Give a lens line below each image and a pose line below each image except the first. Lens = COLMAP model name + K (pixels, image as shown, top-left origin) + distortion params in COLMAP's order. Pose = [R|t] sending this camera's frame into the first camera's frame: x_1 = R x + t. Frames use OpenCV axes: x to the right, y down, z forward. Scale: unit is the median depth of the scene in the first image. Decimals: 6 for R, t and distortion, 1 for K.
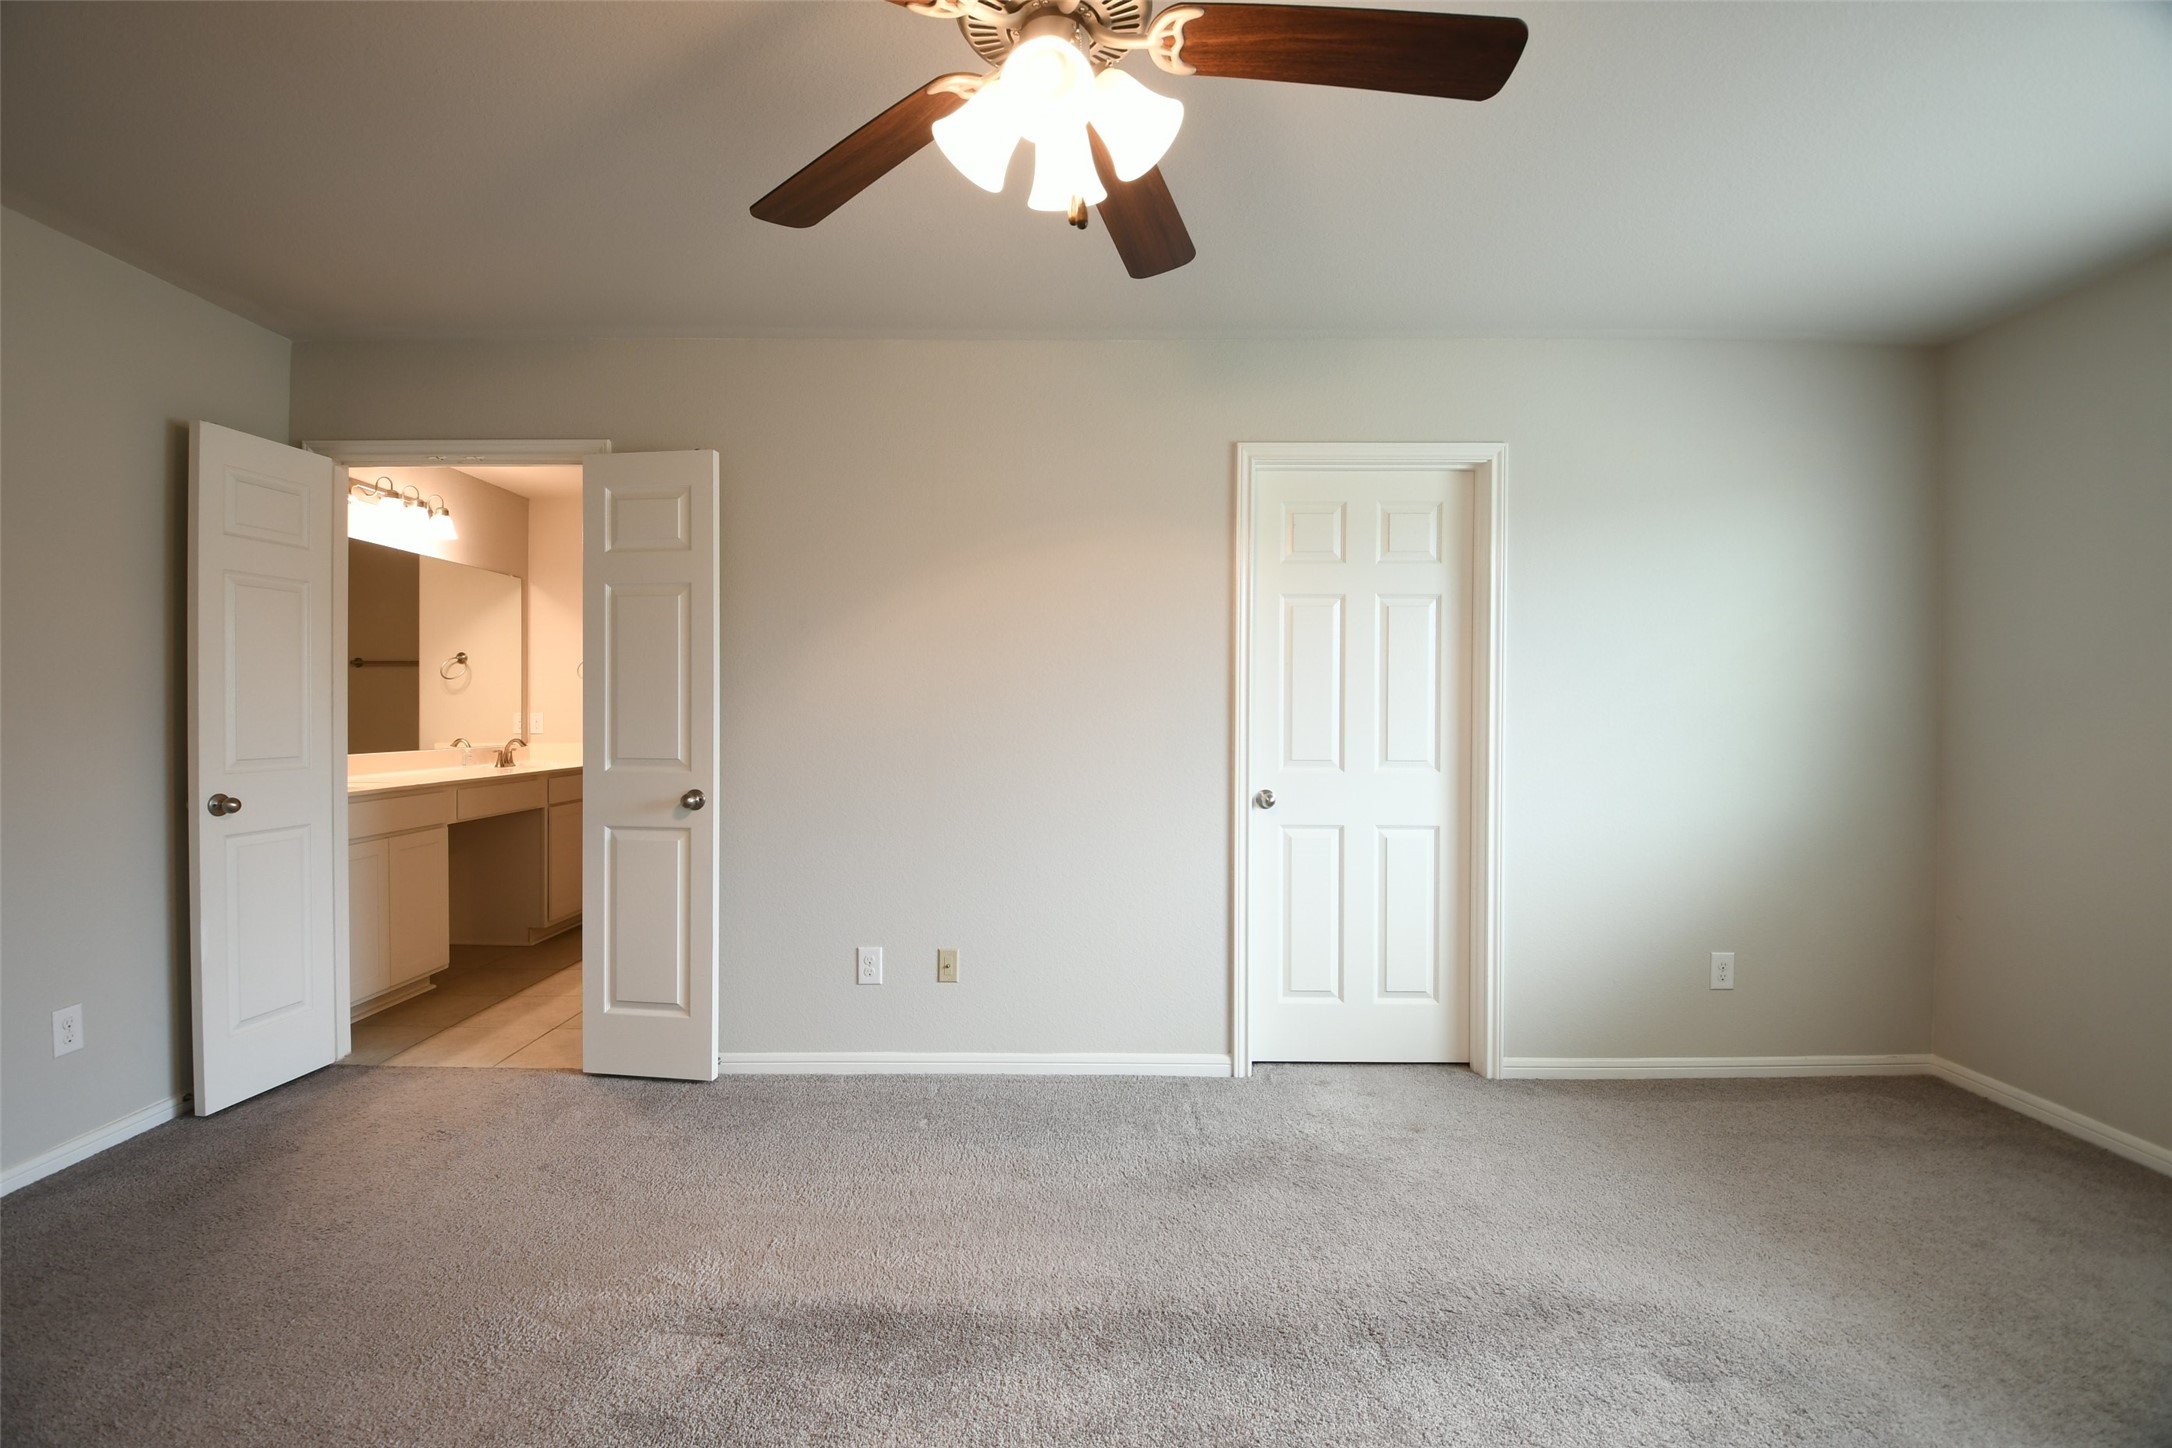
lens RADIAL K [[959.2, 0, 1085.7], [0, 959.2, 725.2], [0, 0, 1]] dist [0.002091, -0.016877]
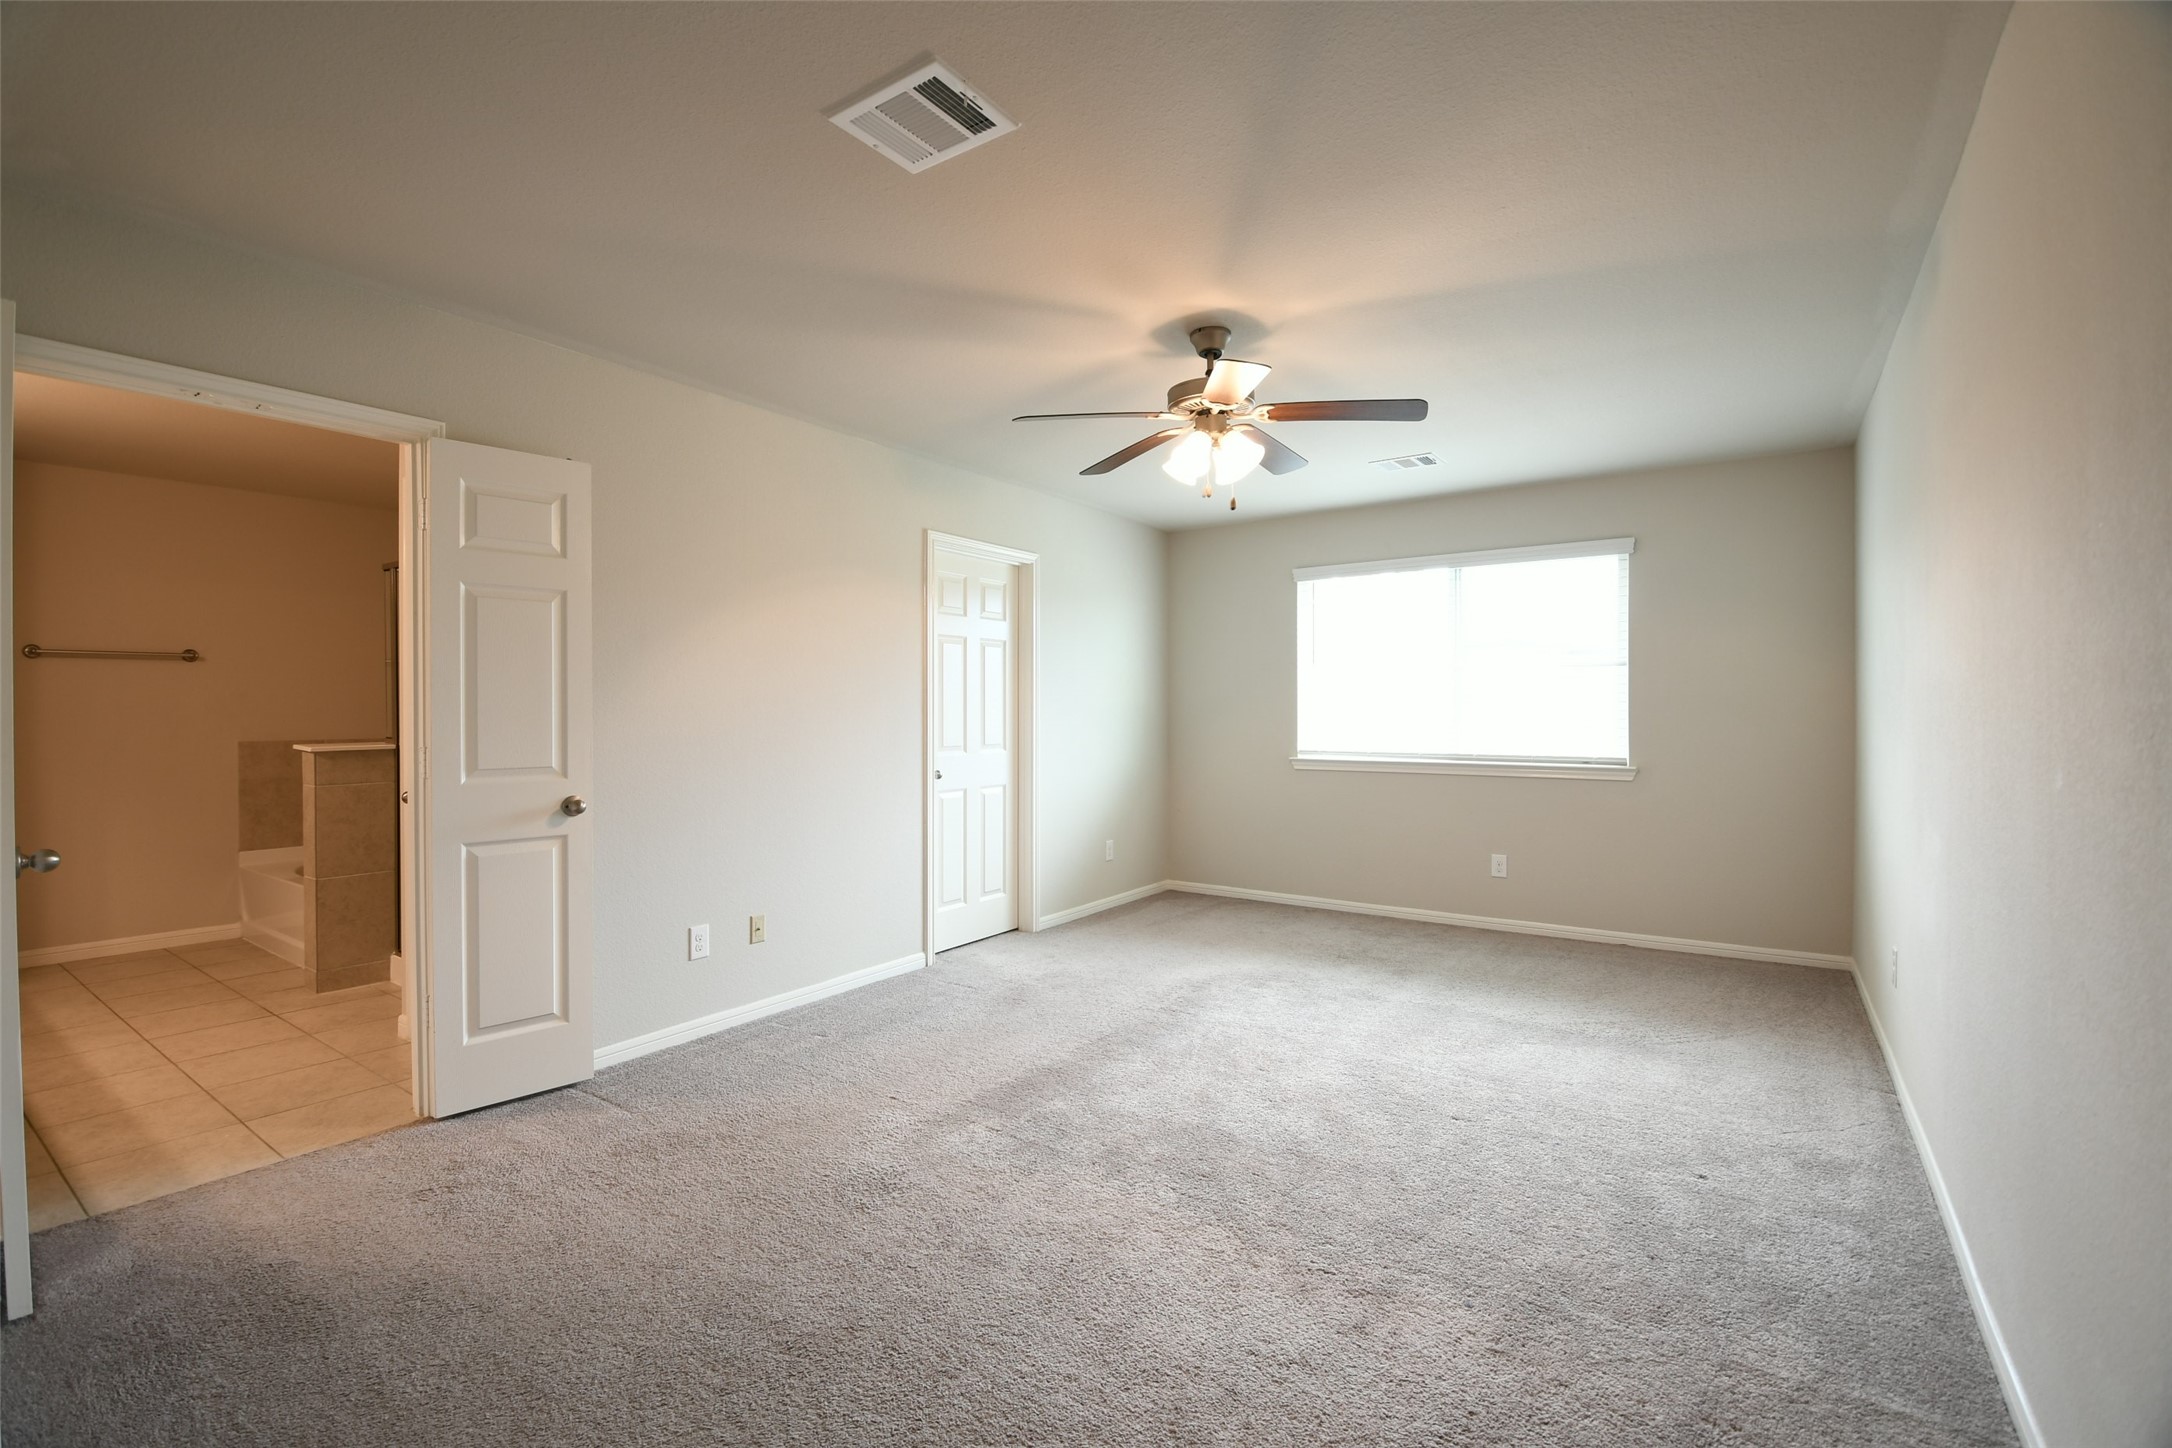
lens RADIAL K [[959.2, 0, 1078.8], [0, 959.2, 723.7], [0, 0, 1]] dist [0.002091, -0.016877]
pose [[0.565182, -0.014917, 0.824831, -0.908997], [0.015056, 0.999856, 0.007766, -0.008511], [-0.824829, 0.008029, 0.565325, -0.013330]]
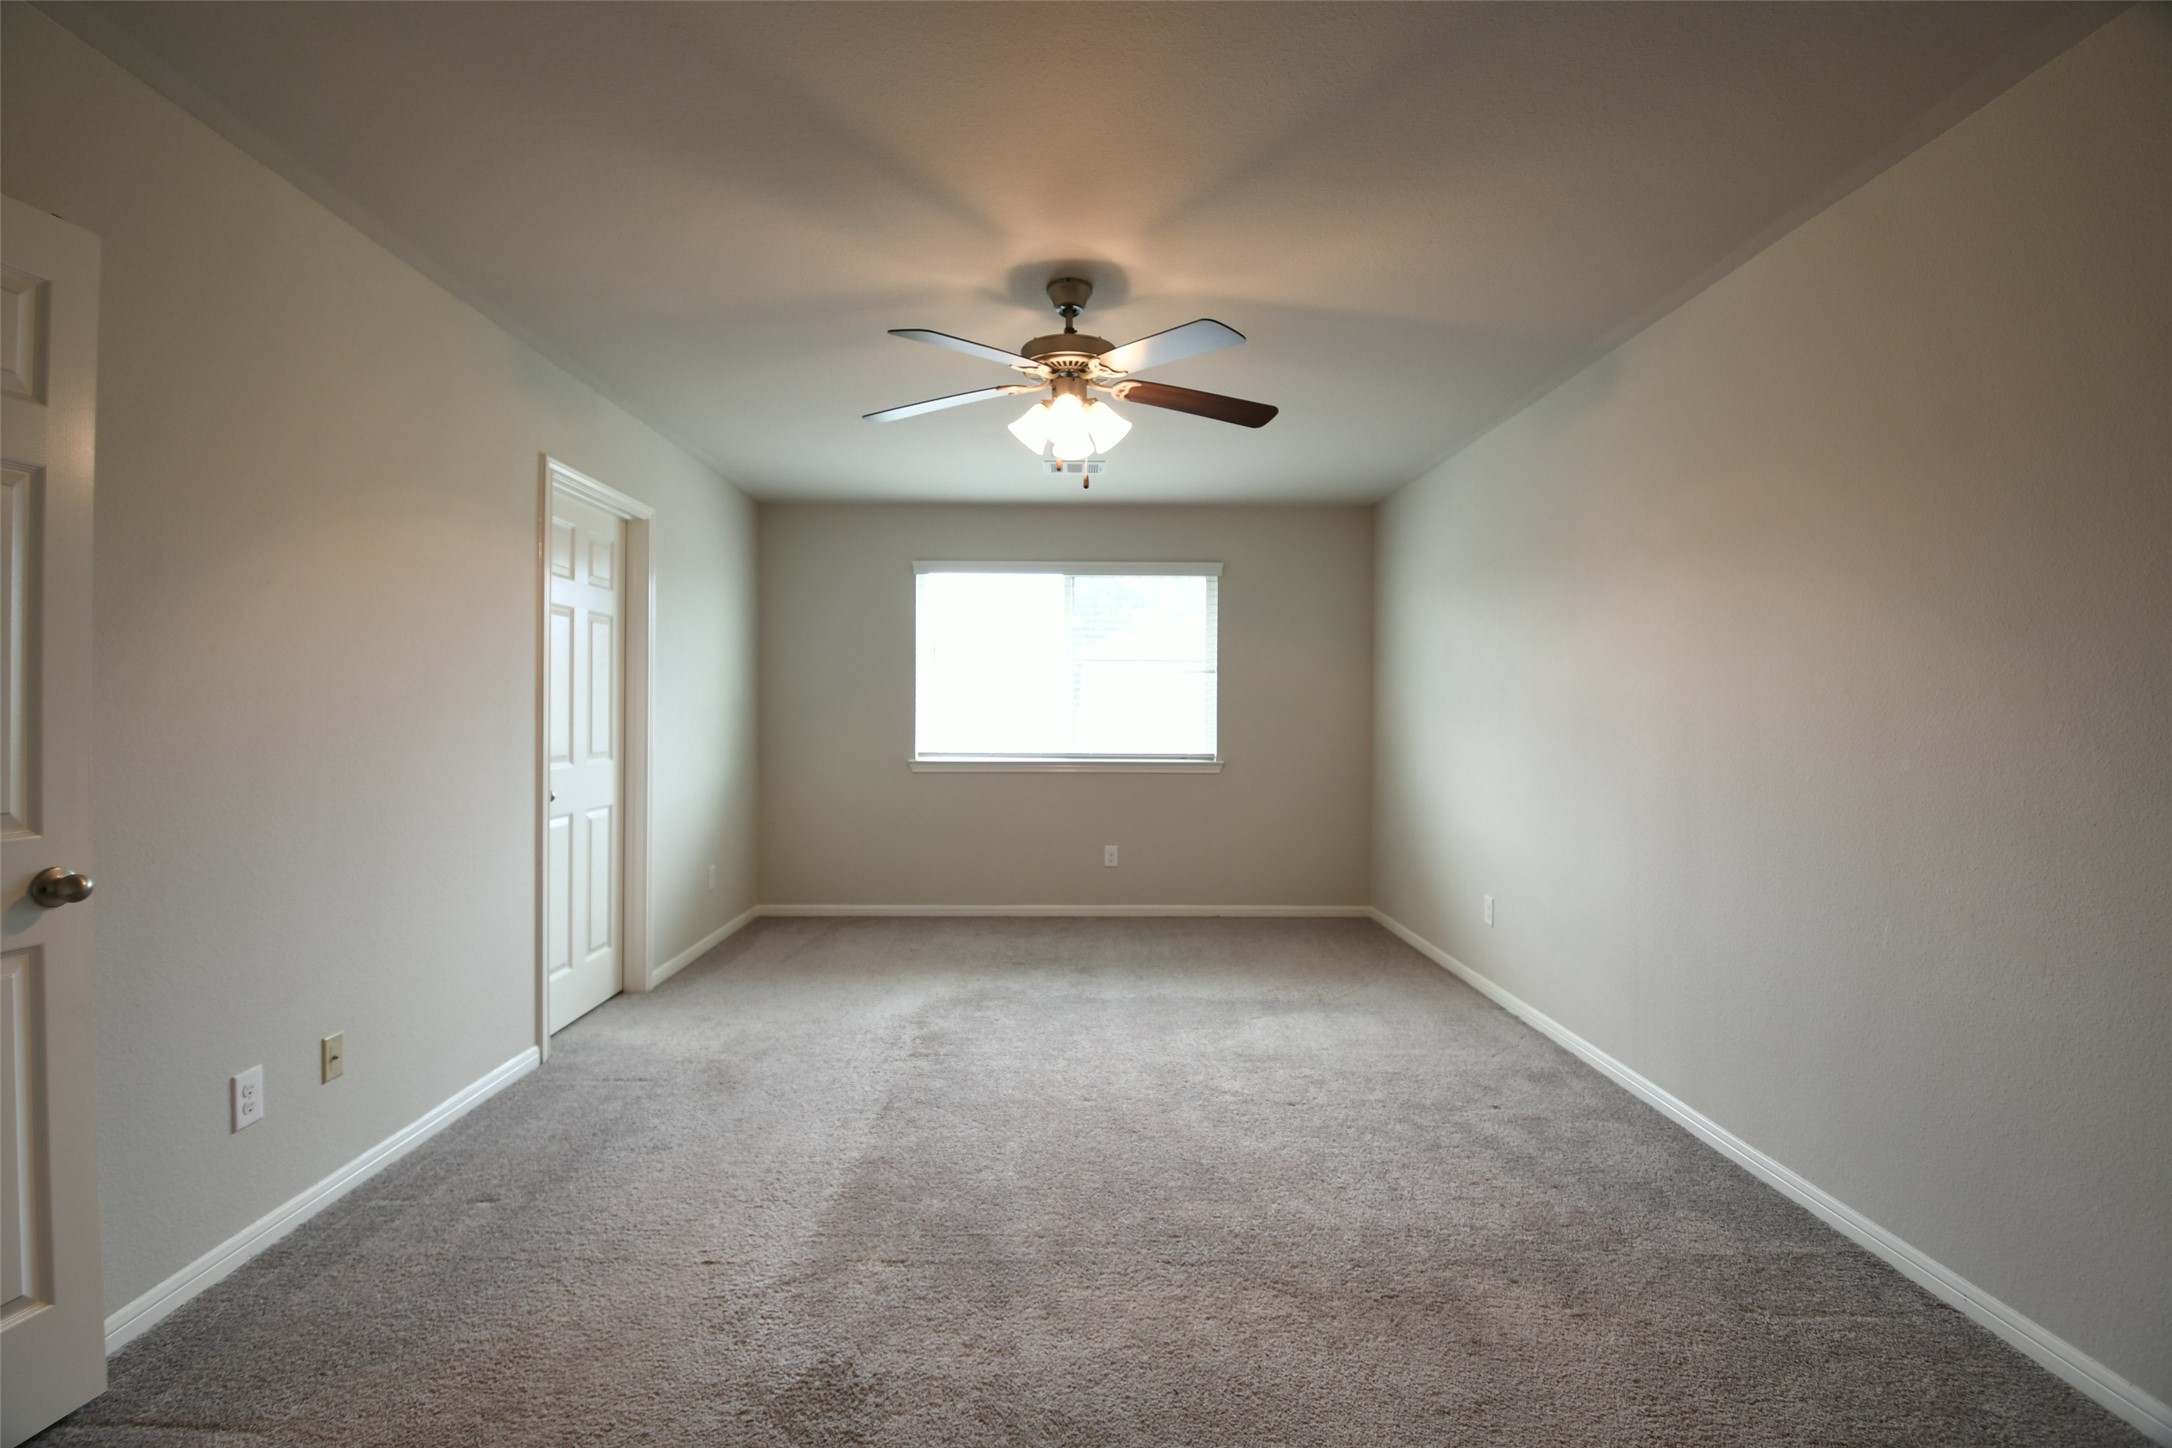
lens RADIAL K [[959.2, 0, 1075.2], [0, 959.2, 719.1], [0, 0, 1]] dist [0.002091, -0.016877]
pose [[-0.025214, -0.011240, 0.999619, -0.898032], [0.007577, 0.999906, 0.011435, -0.014222], [-0.999653, 0.007863, -0.025126, 0.444428]]
